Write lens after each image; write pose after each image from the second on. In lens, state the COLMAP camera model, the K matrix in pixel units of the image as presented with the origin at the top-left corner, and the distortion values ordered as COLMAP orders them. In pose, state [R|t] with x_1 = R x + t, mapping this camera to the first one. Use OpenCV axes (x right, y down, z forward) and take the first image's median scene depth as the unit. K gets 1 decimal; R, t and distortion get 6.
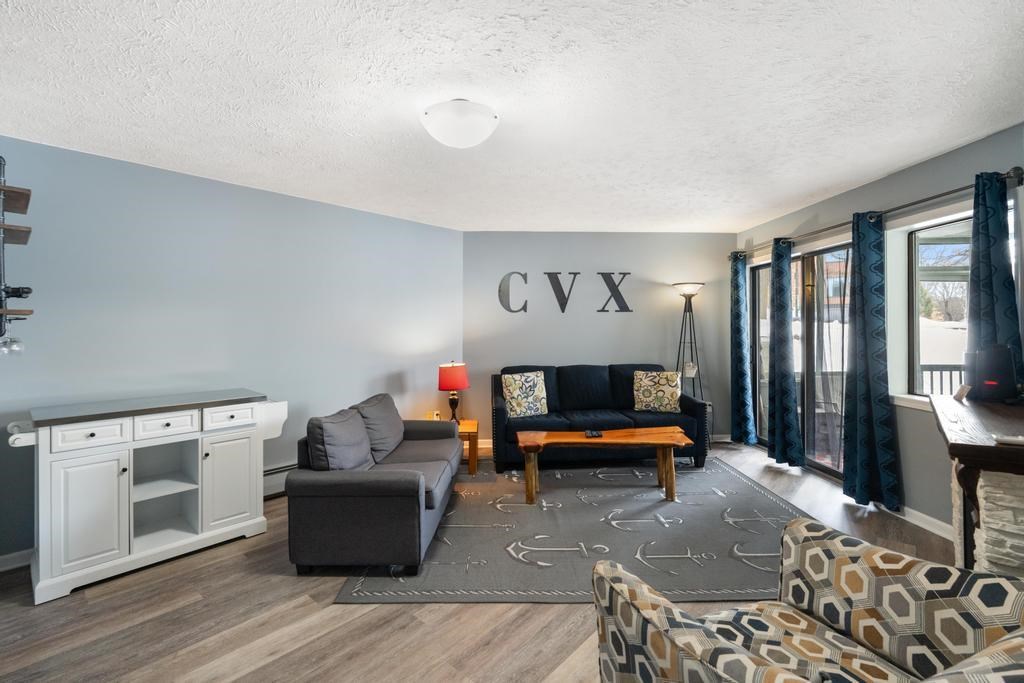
lens RADIAL K [[453.5, 0, 508.4], [0, 453.5, 325.5], [0, 0, 1]] dist [-0.001617, 0.000487]
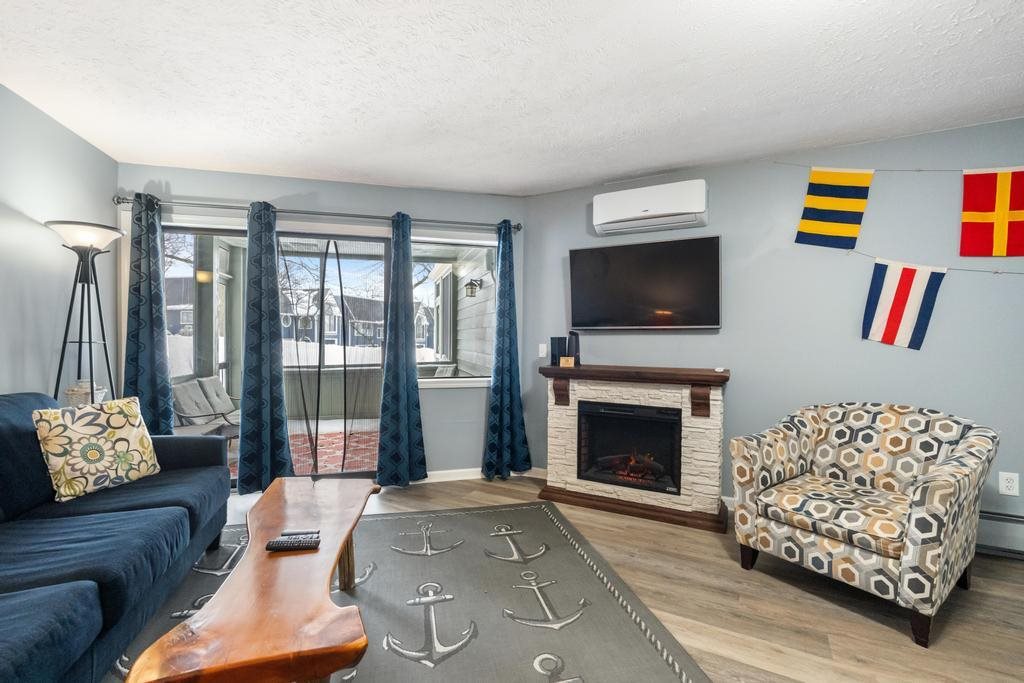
lens RADIAL K [[455.4, 0, 507.3], [0, 455.4, 338.2], [0, 0, 1]] dist [-0.002114, -0.000179]
pose [[-0.219877, 0.002434, 0.975525, -0.336339], [-0.008734, 0.999952, -0.004464, 0.050393], [-0.975488, -0.009501, -0.219845, 1.042437]]
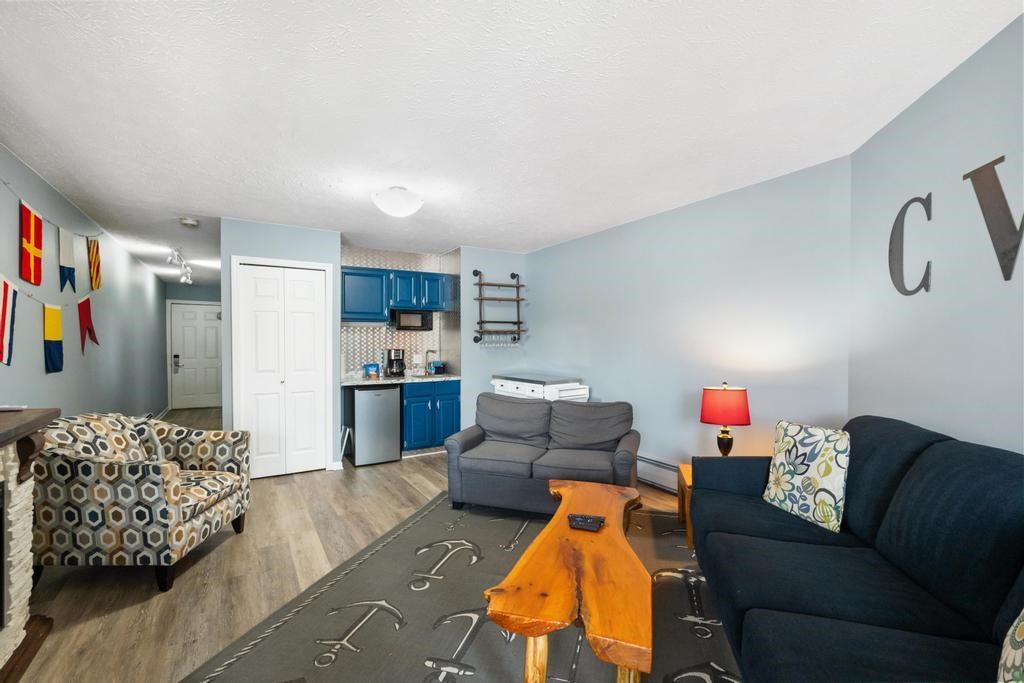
lens RADIAL K [[444.1, 0, 511.1], [0, 444.1, 344.5], [0, 0, 1]] dist [-0.002449, -0.000223]
pose [[-0.283201, 0.008808, -0.959020, 0.849724], [0.006866, 0.999951, 0.007156, 0.020722], [0.959036, -0.004558, -0.283247, 1.237380]]
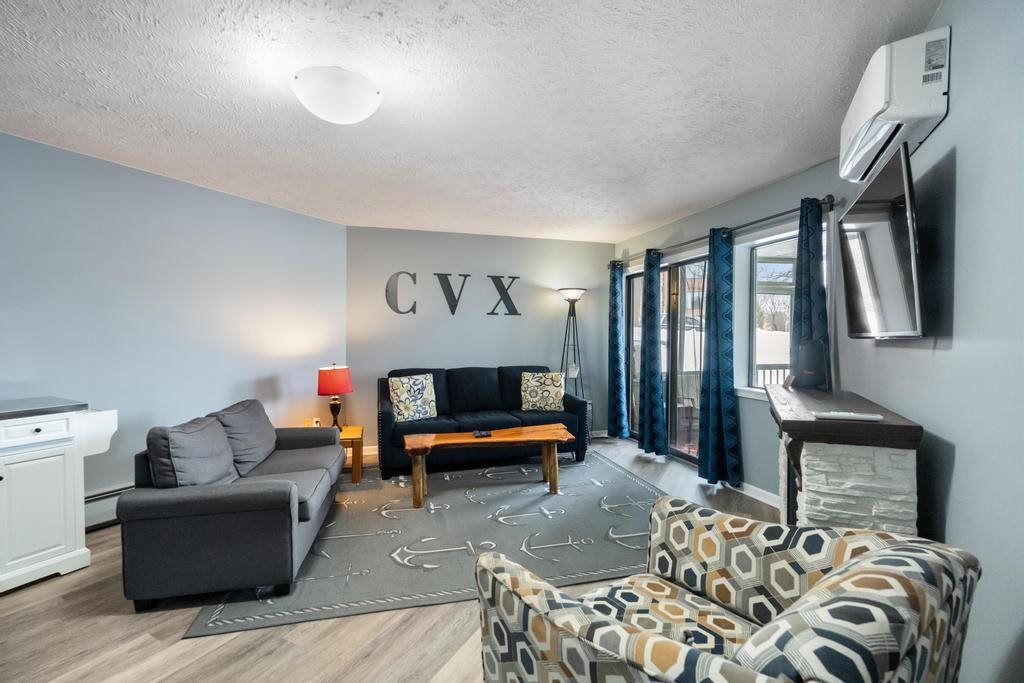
lens RADIAL K [[450.4, 0, 509.8], [0, 450.4, 344.6], [0, 0, 1]] dist [-0.001379, 0.000115]
pose [[0.971239, 0.002334, 0.238094, 0.010693], [-0.008395, 0.999666, 0.024445, 0.019464], [-0.237957, -0.025741, 0.970934, 0.024213]]
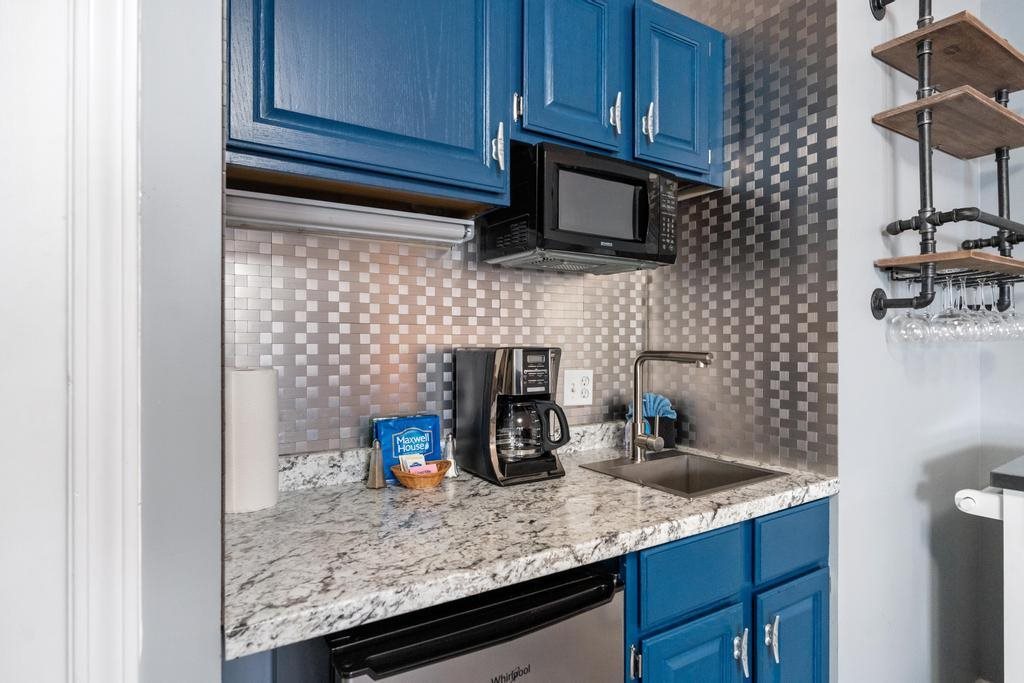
lens RADIAL K [[557.9, 0, 510.6], [0, 557.9, 346.0], [0, 0, 1]] dist [-0.000381, -0.000118]
pose [[-0.271920, 0.007965, -0.962287, -0.210747], [0.006427, 0.999958, 0.006460, 0.043610], [0.962298, -0.004427, -0.271960, 0.452987]]
